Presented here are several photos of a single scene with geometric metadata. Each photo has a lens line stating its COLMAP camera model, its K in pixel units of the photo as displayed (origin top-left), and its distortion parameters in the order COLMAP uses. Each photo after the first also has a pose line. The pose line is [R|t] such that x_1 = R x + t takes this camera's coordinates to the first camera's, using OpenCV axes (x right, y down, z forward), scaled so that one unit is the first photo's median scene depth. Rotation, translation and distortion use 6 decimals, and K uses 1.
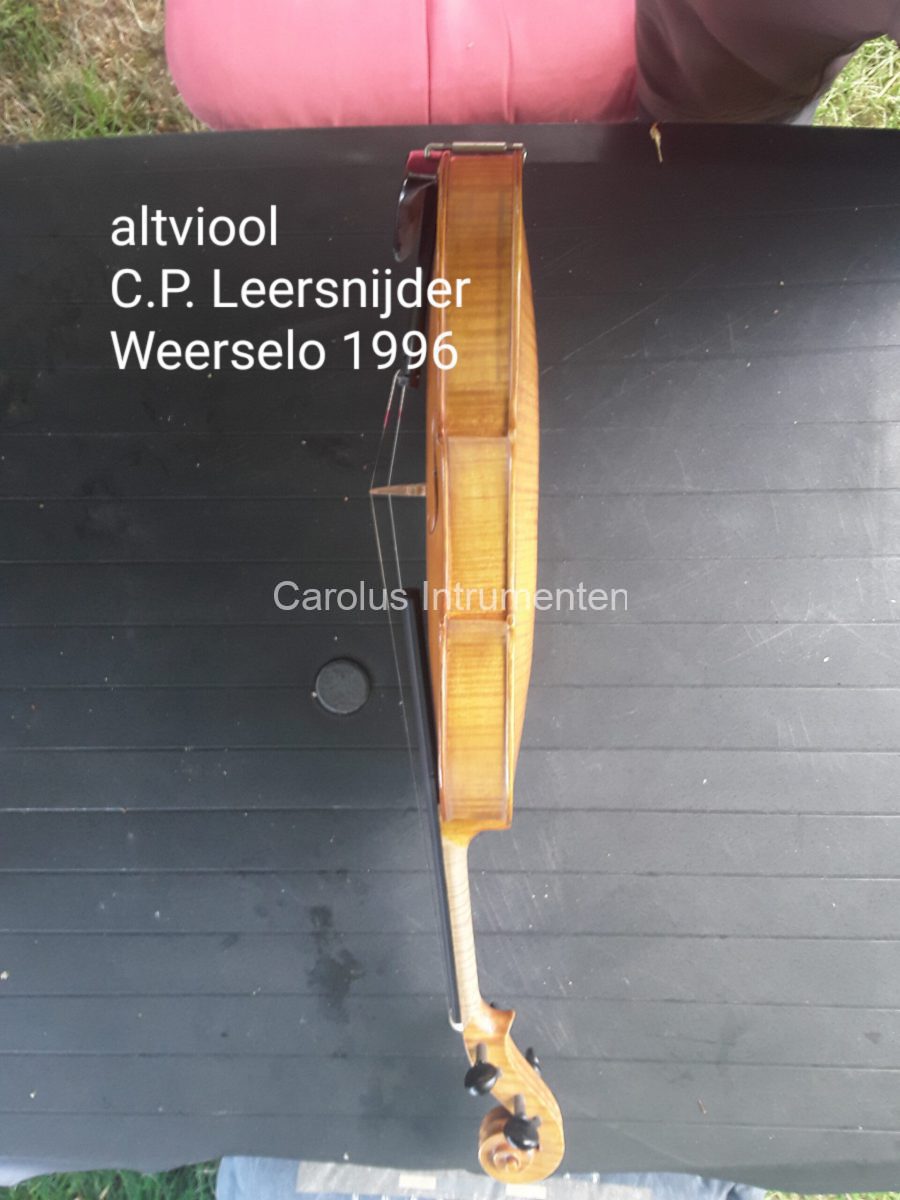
lens RADIAL K [[953.0, 0, 433.5], [0, 953.0, 600.2], [0, 0, 1]] dist [0.091485, -0.128231]
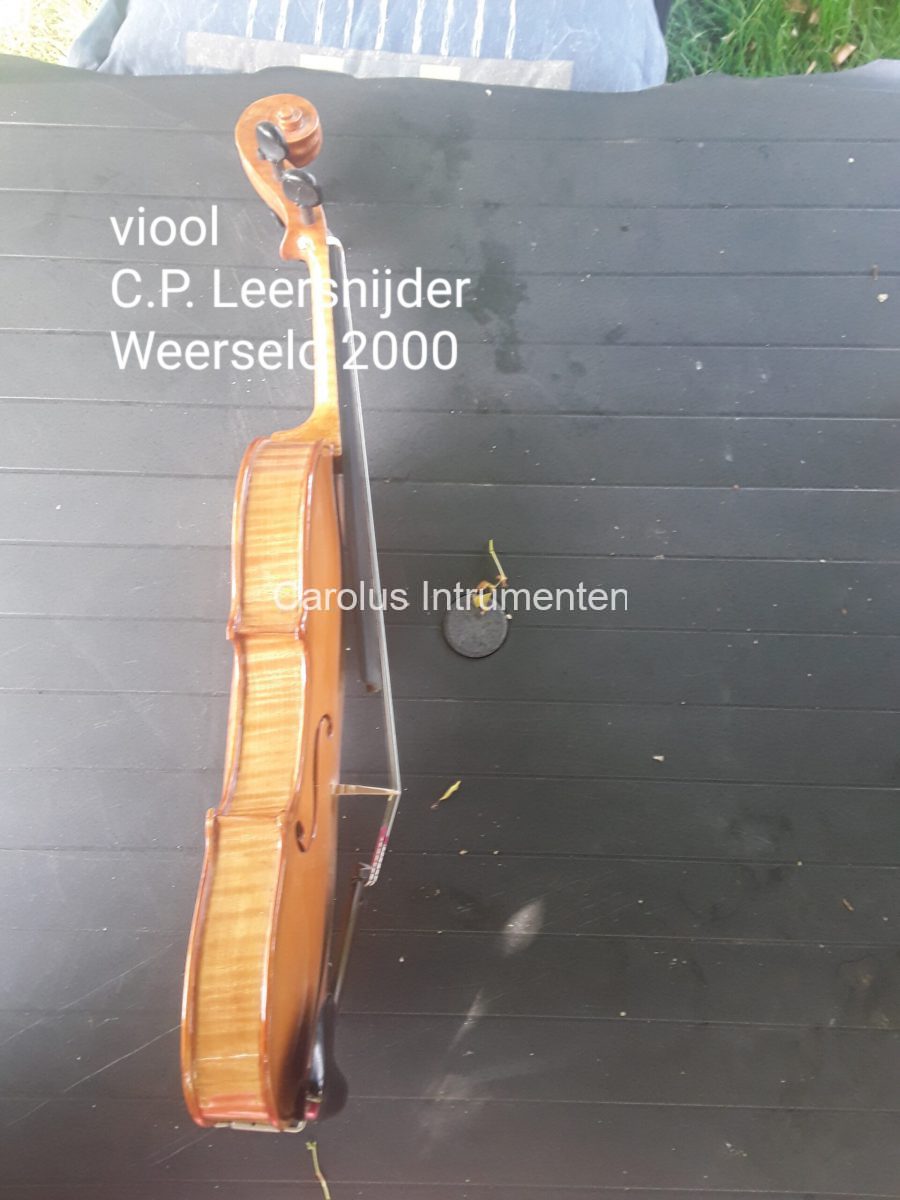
lens RADIAL K [[953.0, 0, 447.1], [0, 953.0, 602.0], [0, 0, 1]] dist [0.091485, -0.128231]
pose [[-0.998740, -0.026046, 0.042901, -0.104007], [0.028325, -0.998172, 0.053395, 0.064444], [0.041432, 0.054542, 0.997651, 0.146299]]
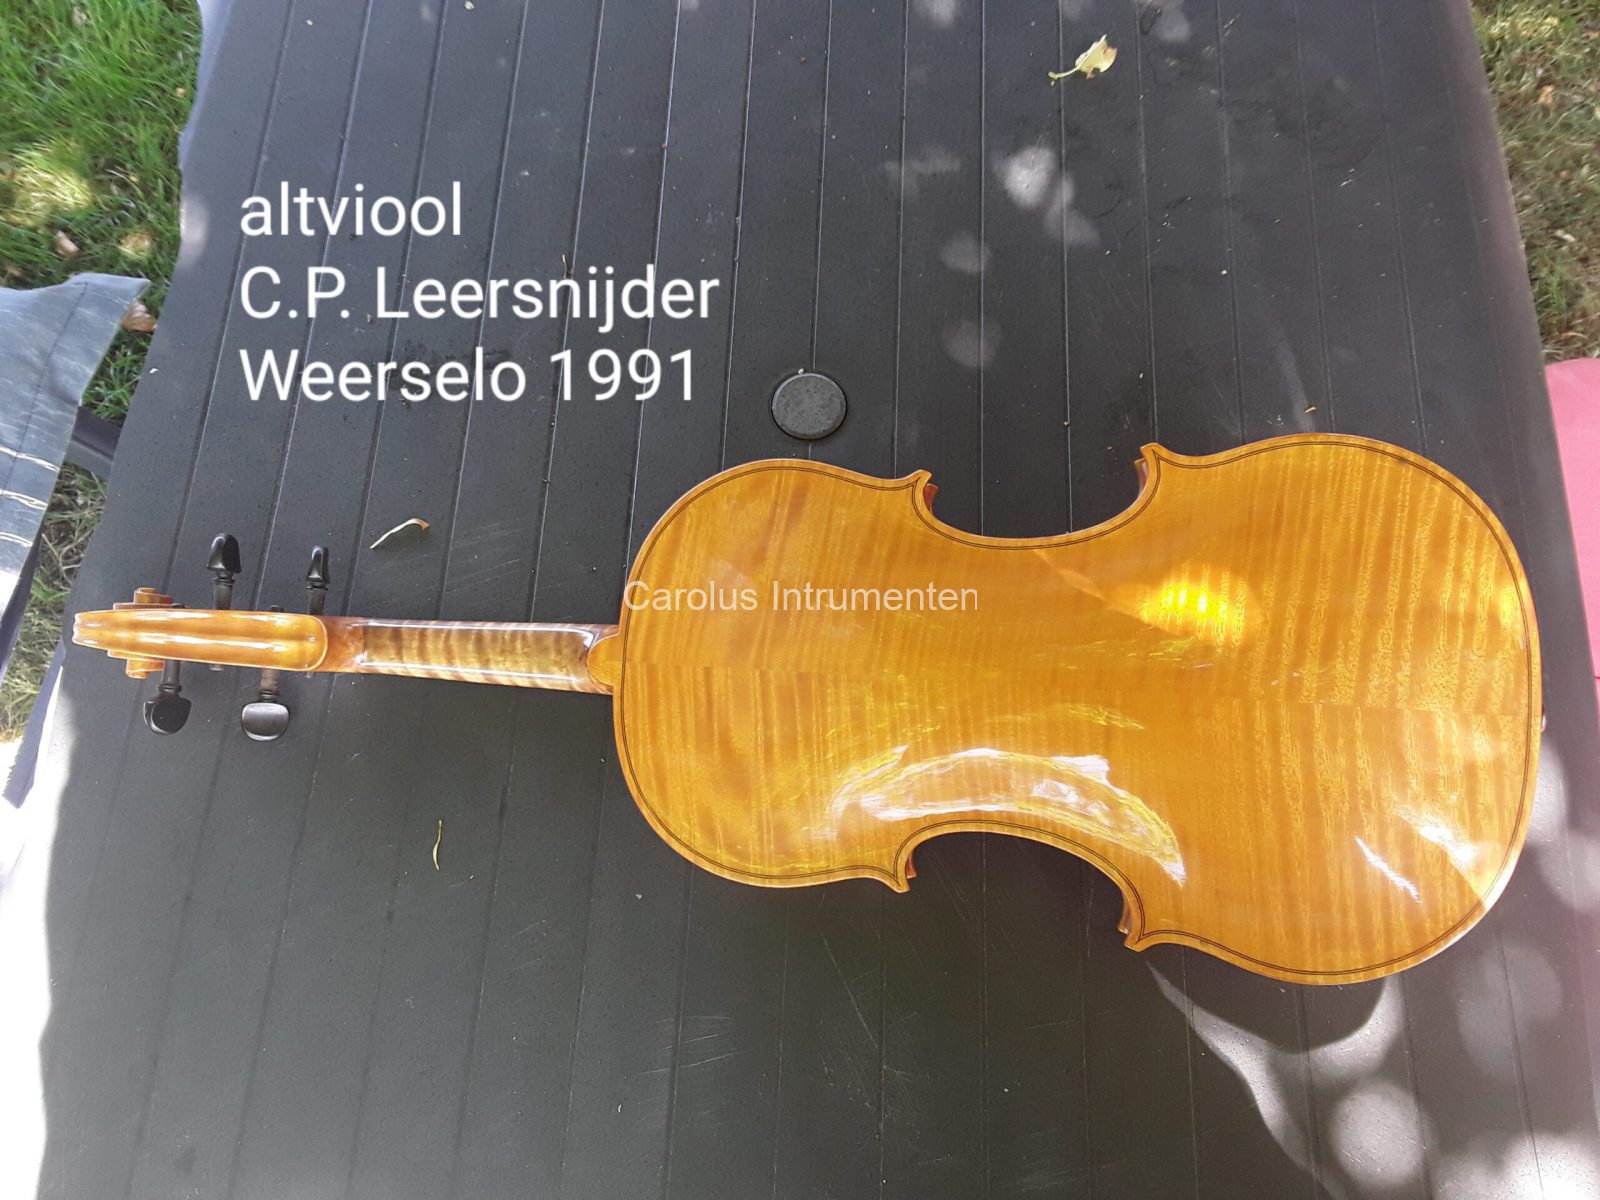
lens RADIAL K [[1270.6, 0, 803.9], [0, 1270.6, 597.0], [0, 0, 1]] dist [0.091485, -0.128231]
pose [[-0.054182, 0.953239, -0.297321, 0.331123], [-0.996297, -0.071516, -0.047728, 0.128707], [-0.066760, 0.293634, 0.953584, 0.103584]]
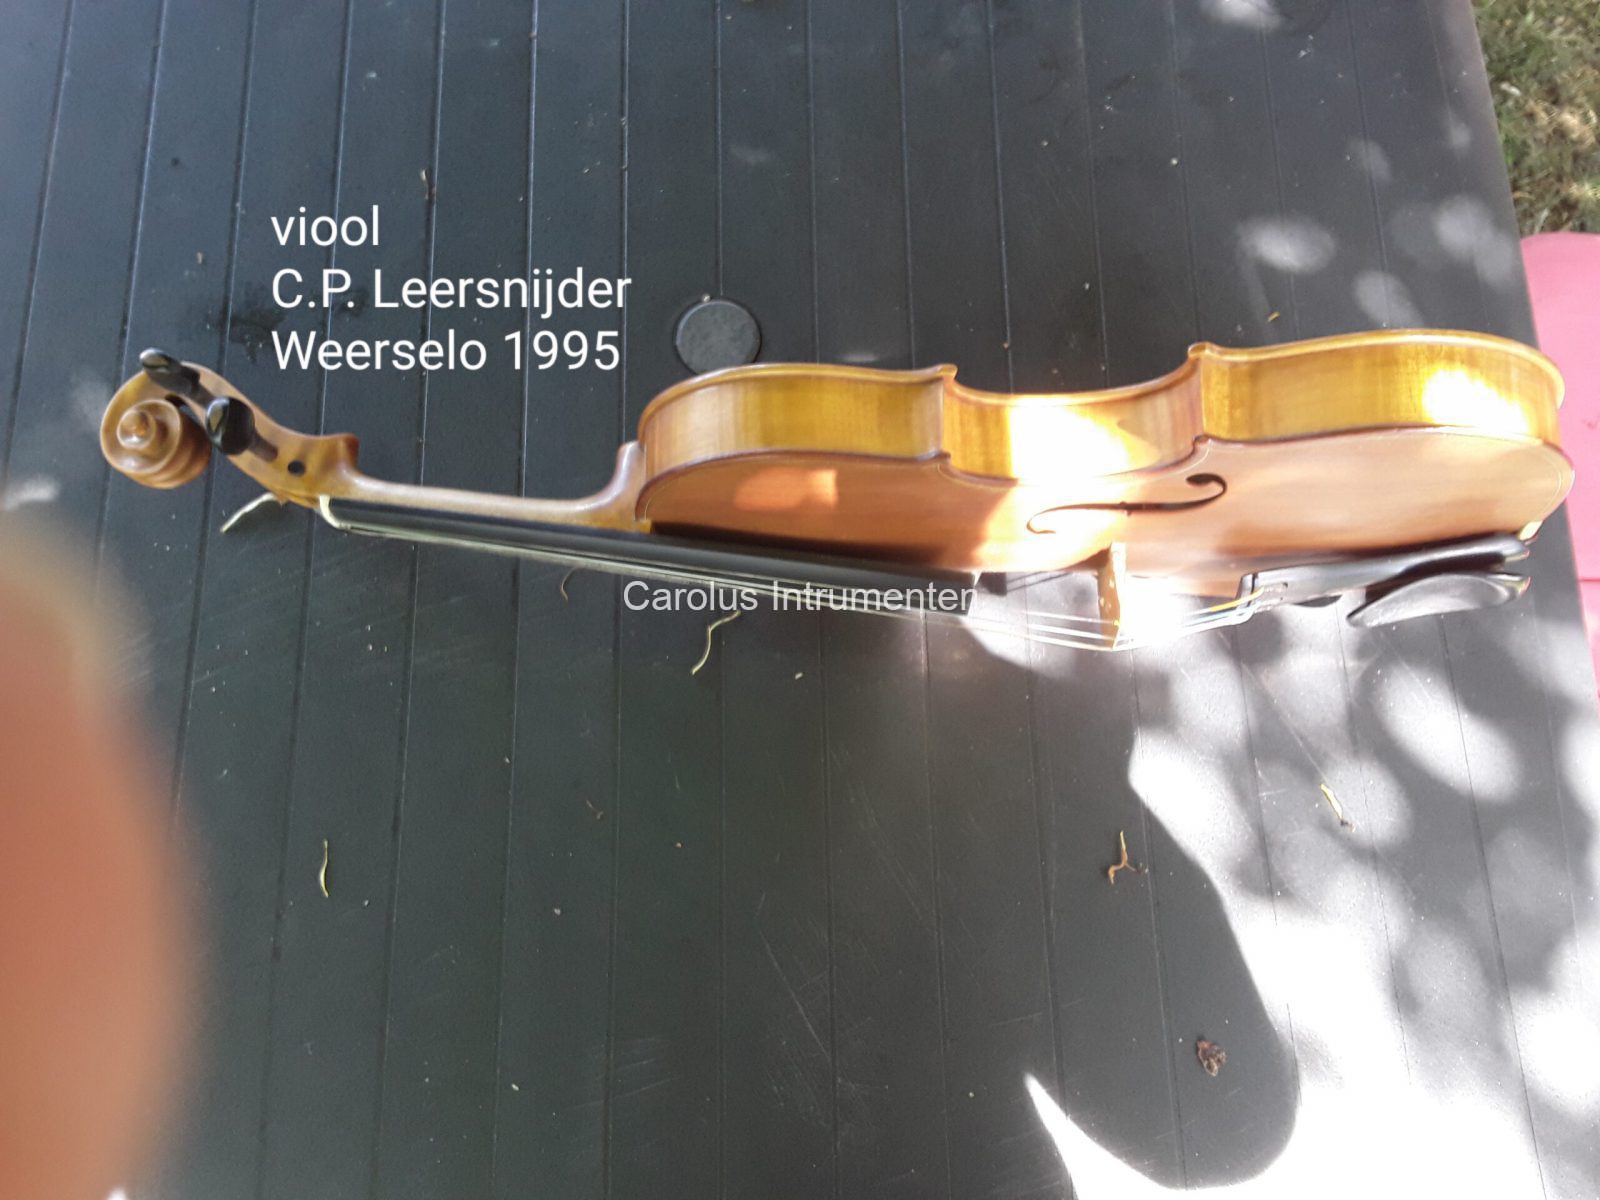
lens RADIAL K [[1270.6, 0, 798.5], [0, 1270.6, 592.5], [0, 0, 1]] dist [0.091485, -0.128231]
pose [[0.010722, 0.977151, -0.212278, 0.253067], [-0.995204, -0.010214, -0.097285, 0.116469], [-0.097231, 0.212303, 0.972355, 0.183354]]
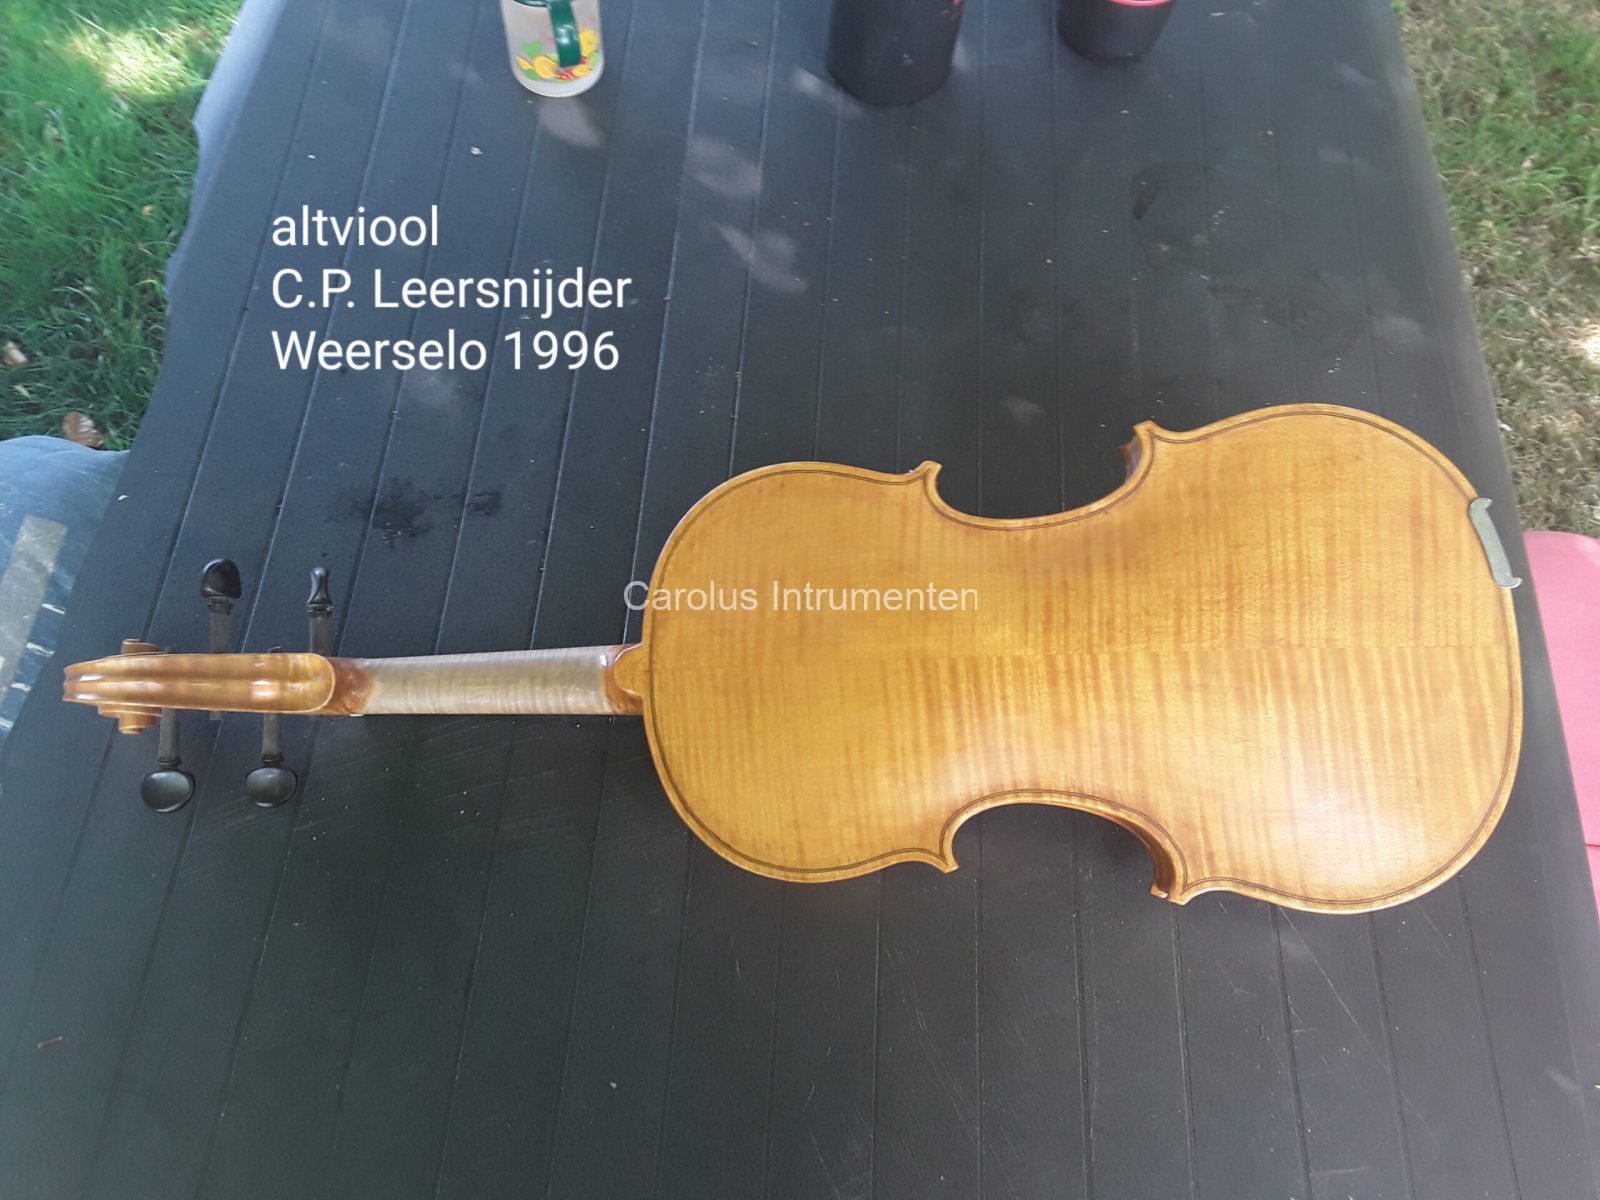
lens RADIAL K [[1270.6, 0, 802.9], [0, 1270.6, 605.3], [0, 0, 1]] dist [0.091485, -0.128231]
pose [[-0.071958, 0.915859, -0.394999, 0.308372], [-0.988107, -0.119416, -0.096876, 0.179264], [-0.135894, 0.383331, 0.913559, 0.129639]]
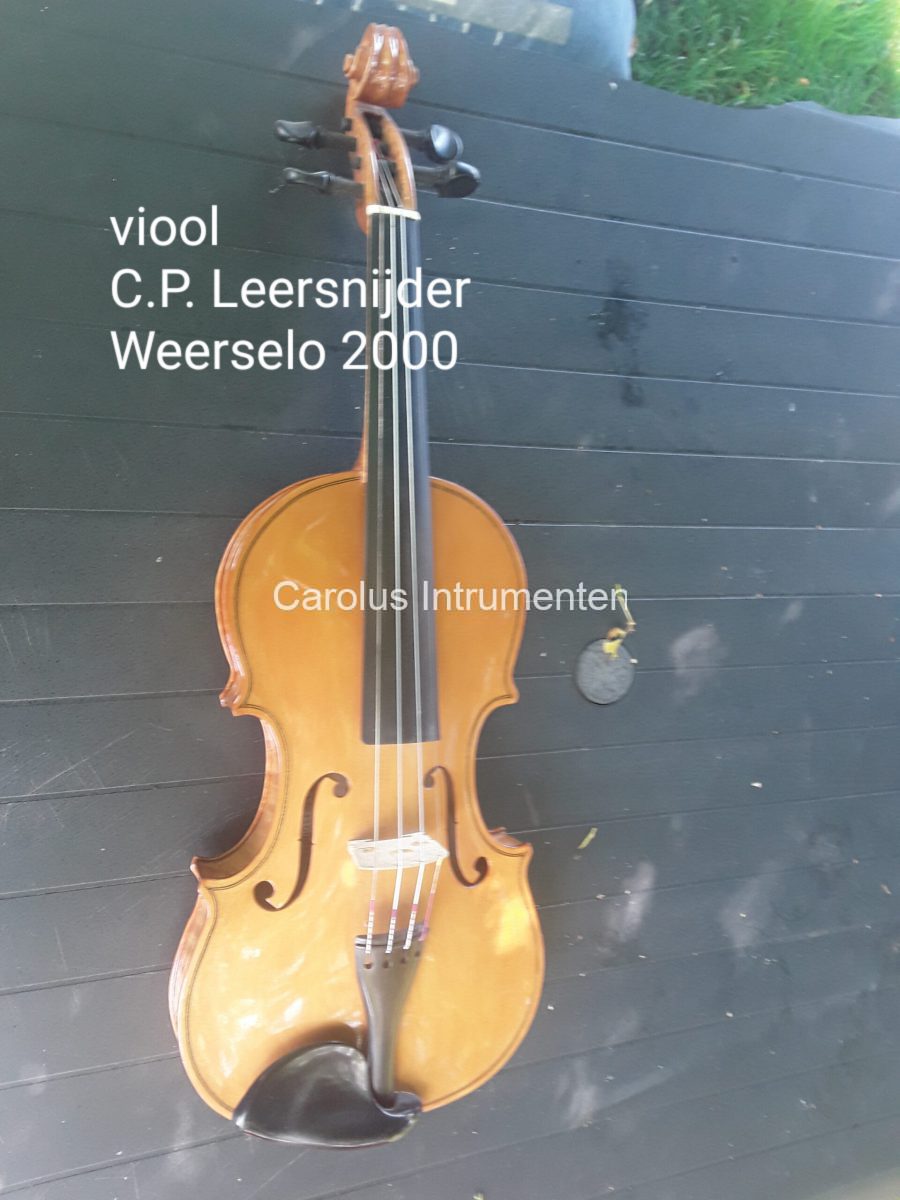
lens RADIAL K [[953.0, 0, 445.2], [0, 953.0, 597.8], [0, 0, 1]] dist [0.091485, -0.128231]
pose [[-0.940151, 0.005024, -0.340722, 0.317104], [0.027542, -0.995500, -0.090674, 0.223713], [-0.339644, -0.094632, 0.935781, 0.260630]]
